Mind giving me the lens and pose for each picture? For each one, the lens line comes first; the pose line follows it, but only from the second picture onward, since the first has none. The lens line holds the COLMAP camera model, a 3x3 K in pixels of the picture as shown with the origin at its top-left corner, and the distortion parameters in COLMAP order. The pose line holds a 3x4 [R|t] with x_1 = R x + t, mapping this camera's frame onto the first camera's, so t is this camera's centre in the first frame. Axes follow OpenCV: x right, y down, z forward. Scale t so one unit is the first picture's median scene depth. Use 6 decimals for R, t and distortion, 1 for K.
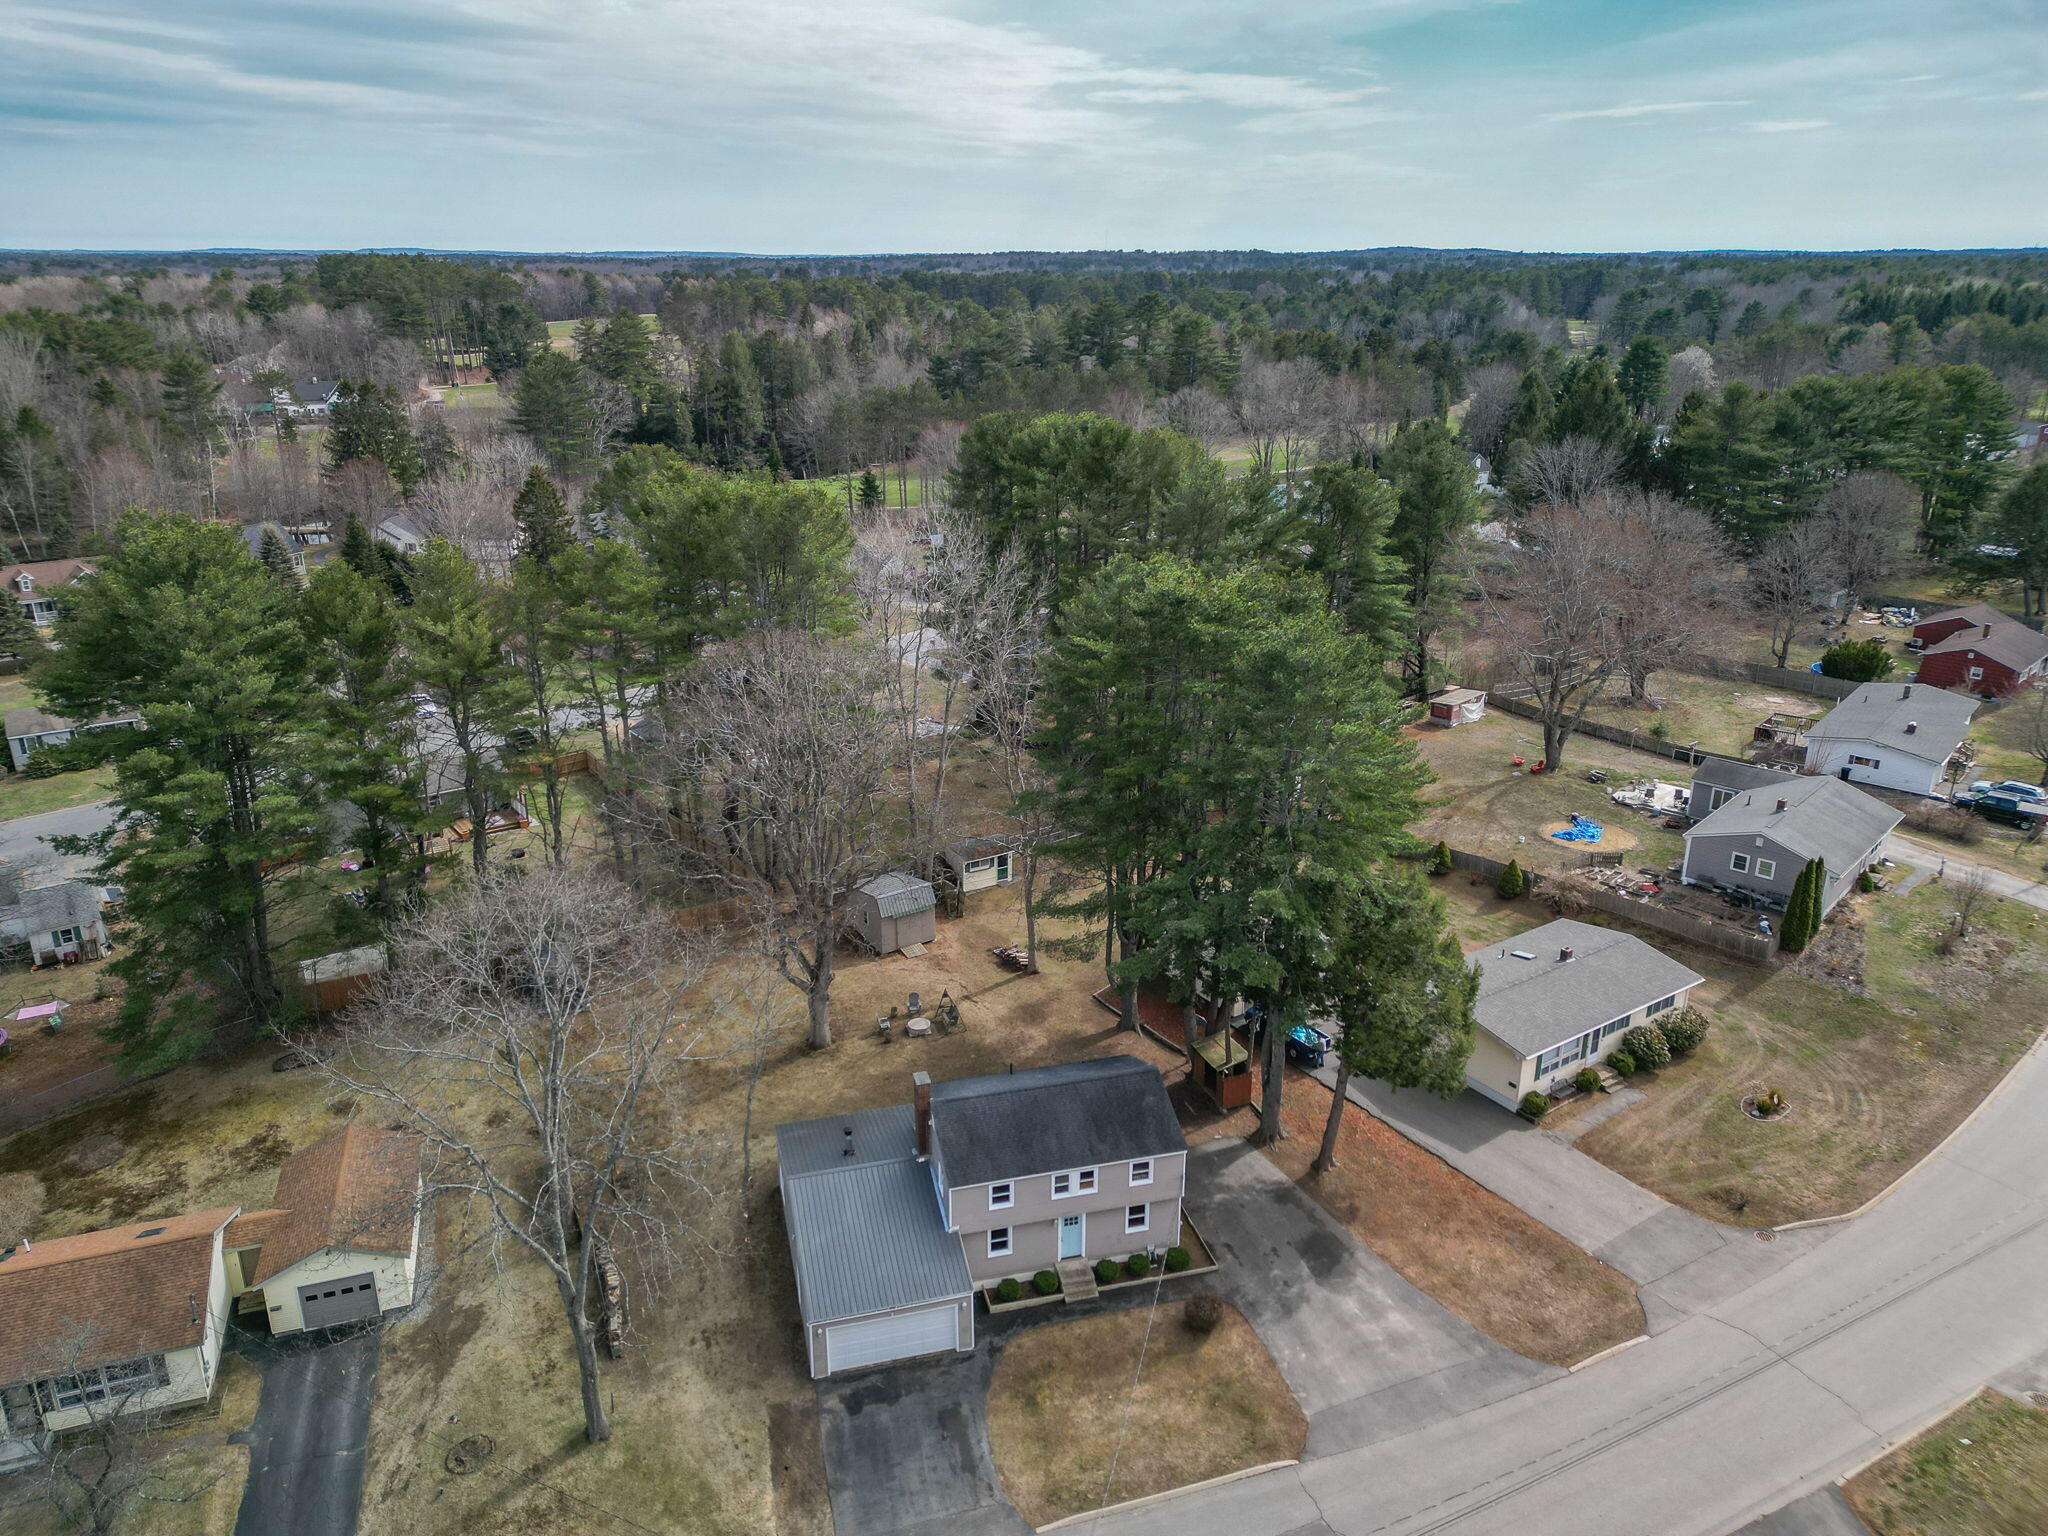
lens RADIAL K [[1422.8, 0, 1025.9], [0, 1422.8, 762.9], [0, 0, 1]] dist [0.066629, -0.049488]
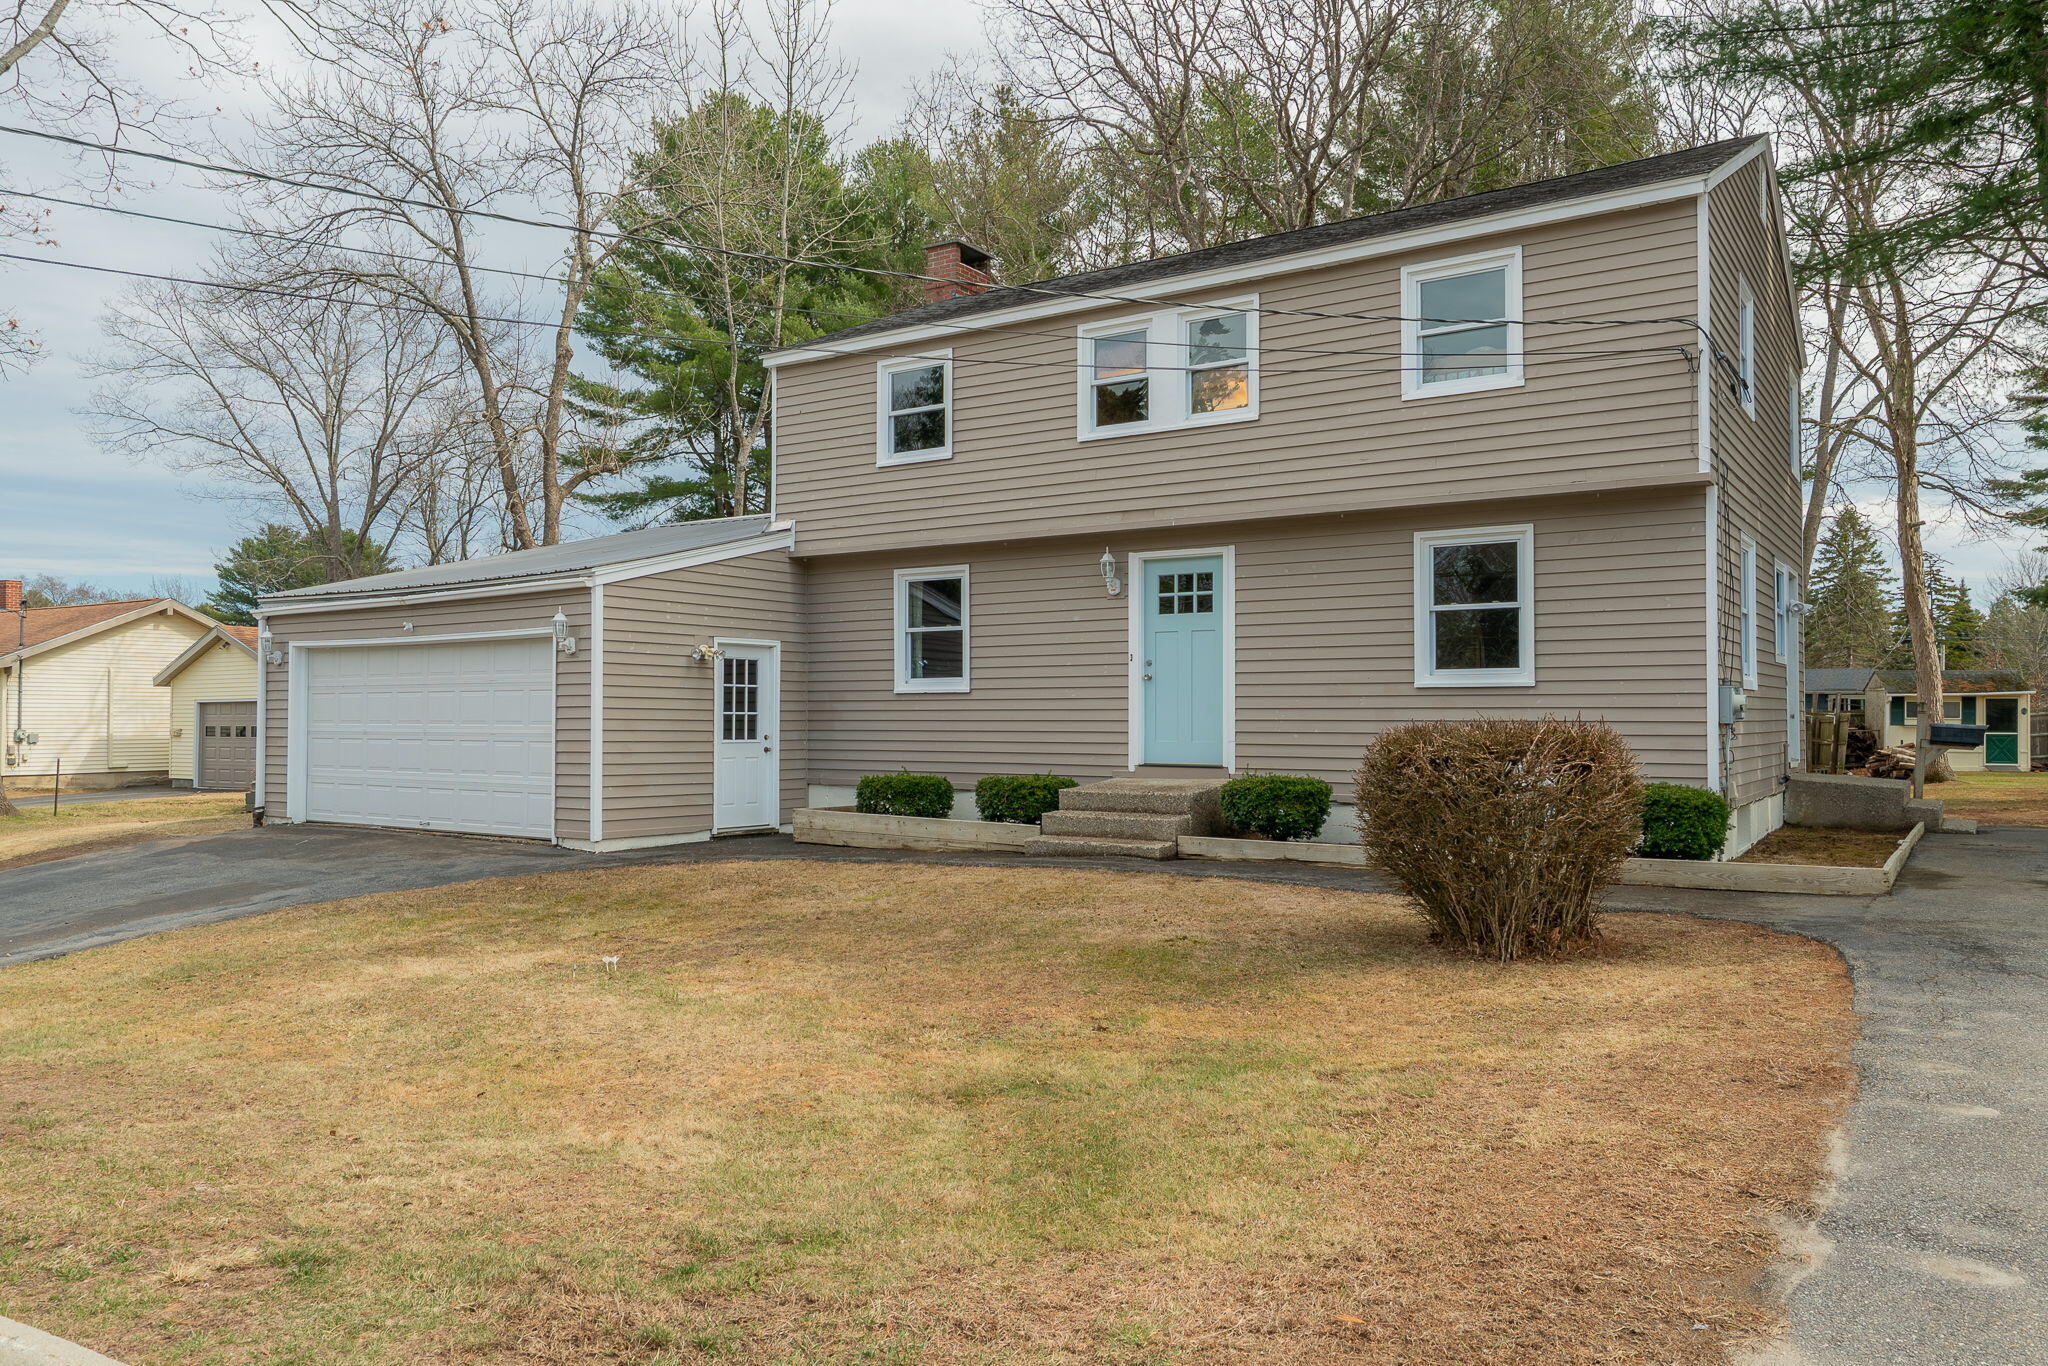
lens RADIAL K [[1432.7, 0, 1014.6], [0, 1432.7, 691.2], [0, 0, 1]] dist [-0.008977, 0.001922]
pose [[0.654713, -0.014682, -0.755735, 0.185567], [-0.251952, 0.938396, -0.236503, 0.383412], [0.712650, 0.345250, 0.610681, 0.806428]]
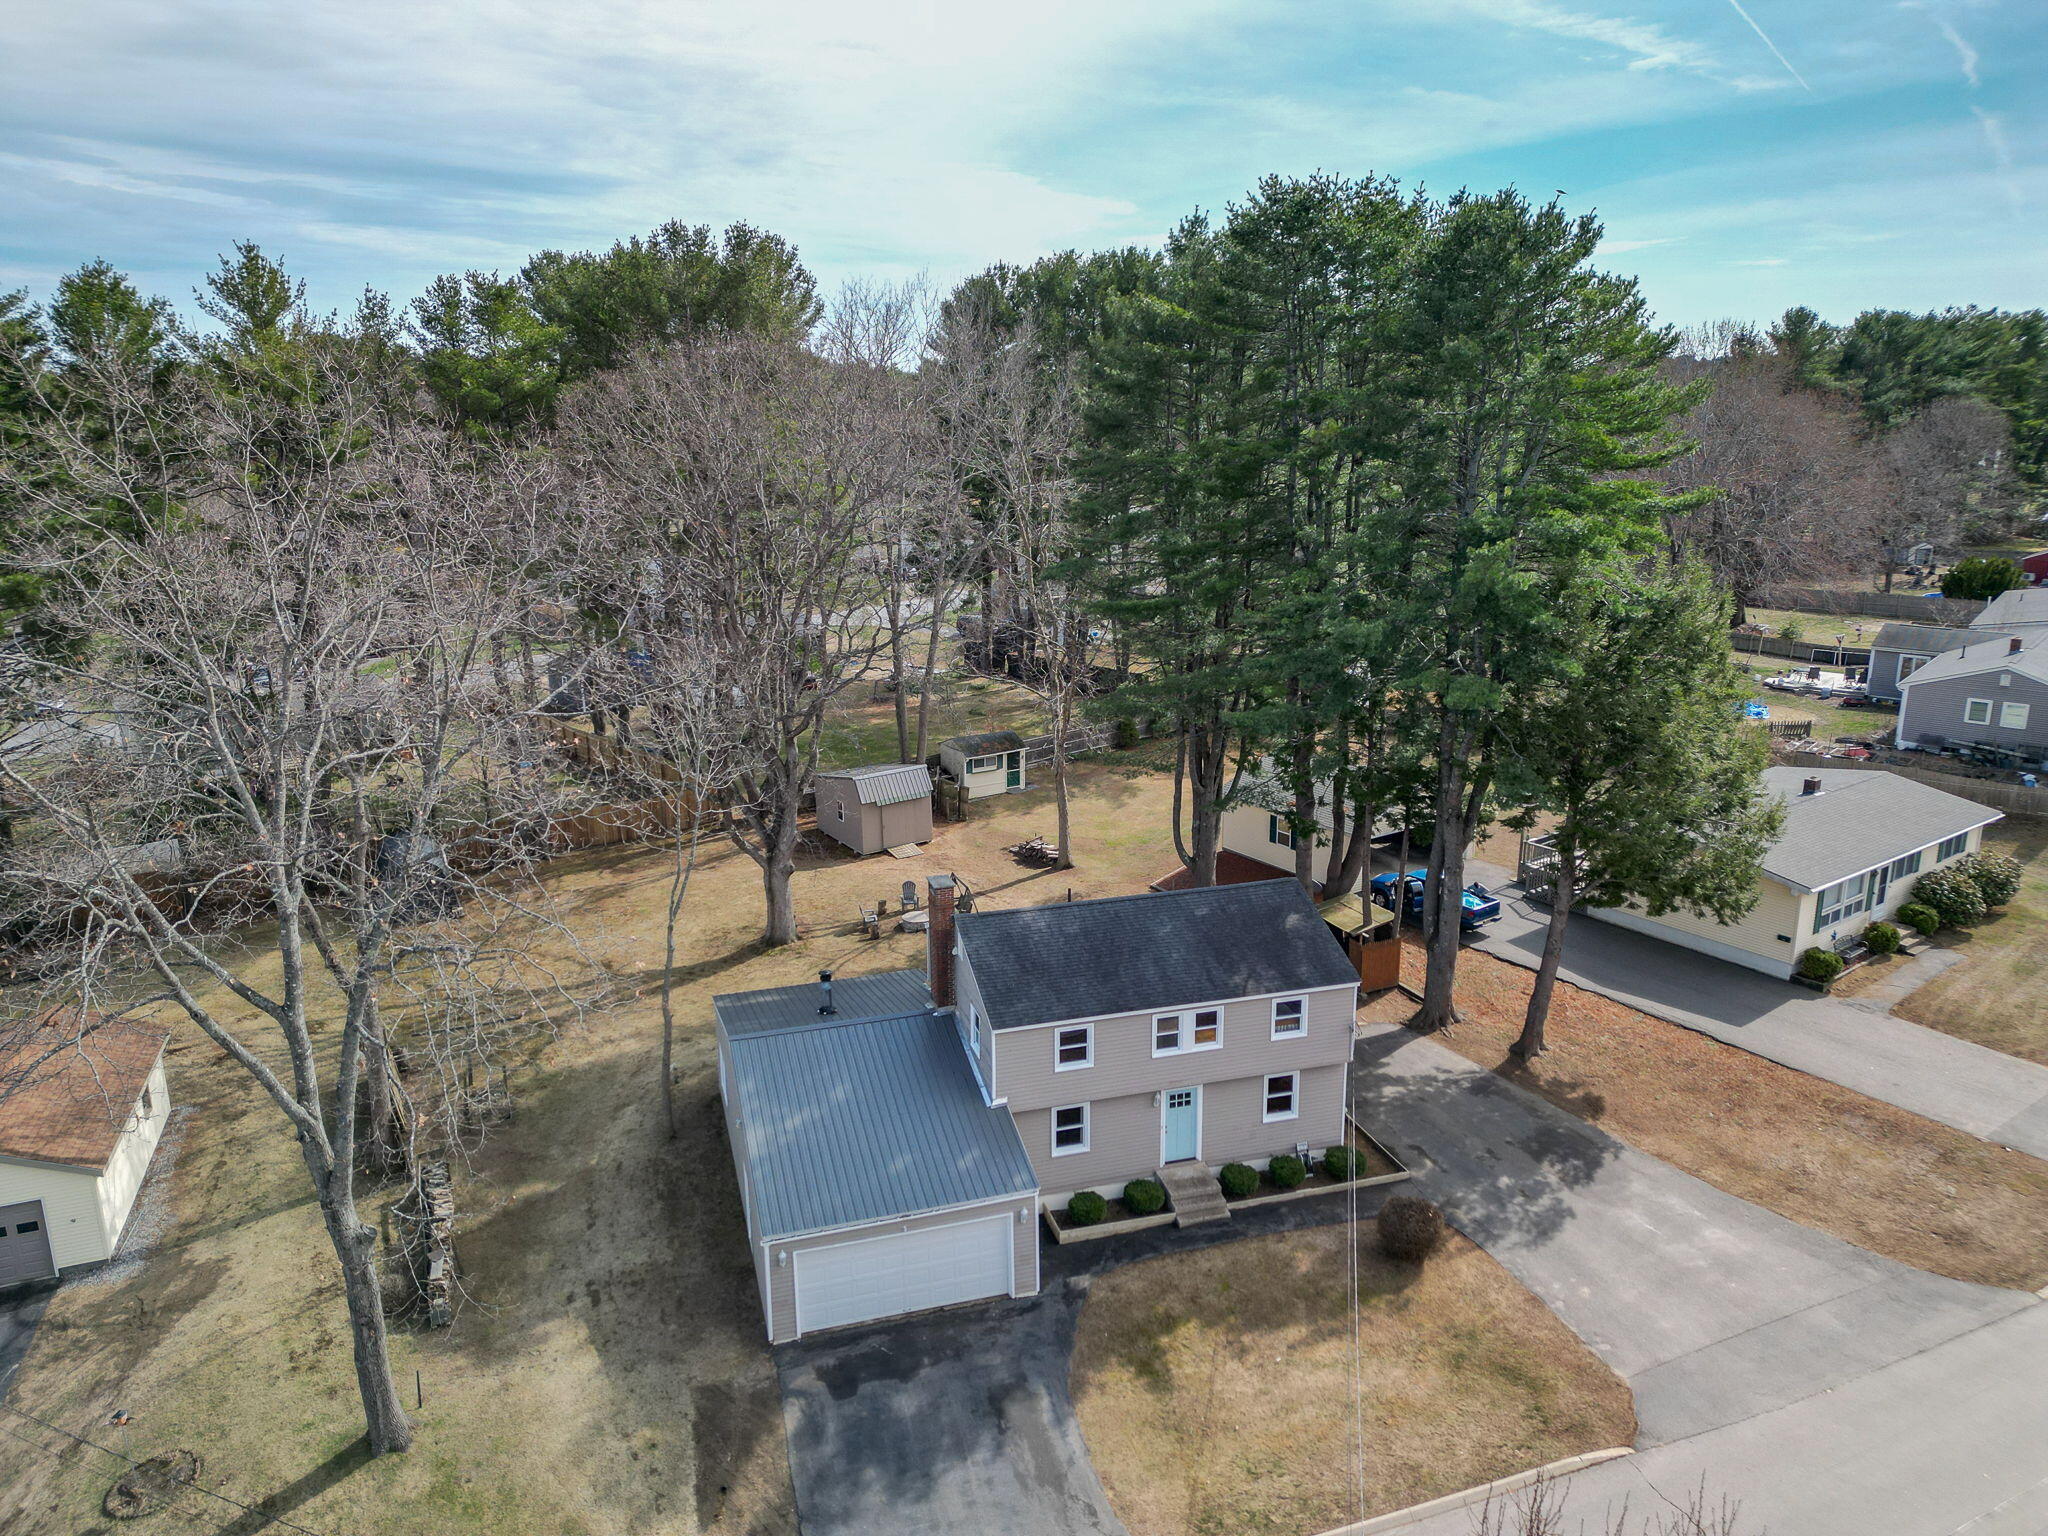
lens RADIAL K [[1422.8, 0, 1023.4], [0, 1422.8, 763.1], [0, 0, 1]] dist [0.066629, -0.049488]
pose [[0.999506, -0.017923, 0.025829, -0.049328], [0.020027, 0.996296, -0.083627, 0.214387], [-0.024235, 0.084103, 0.996162, 0.346252]]
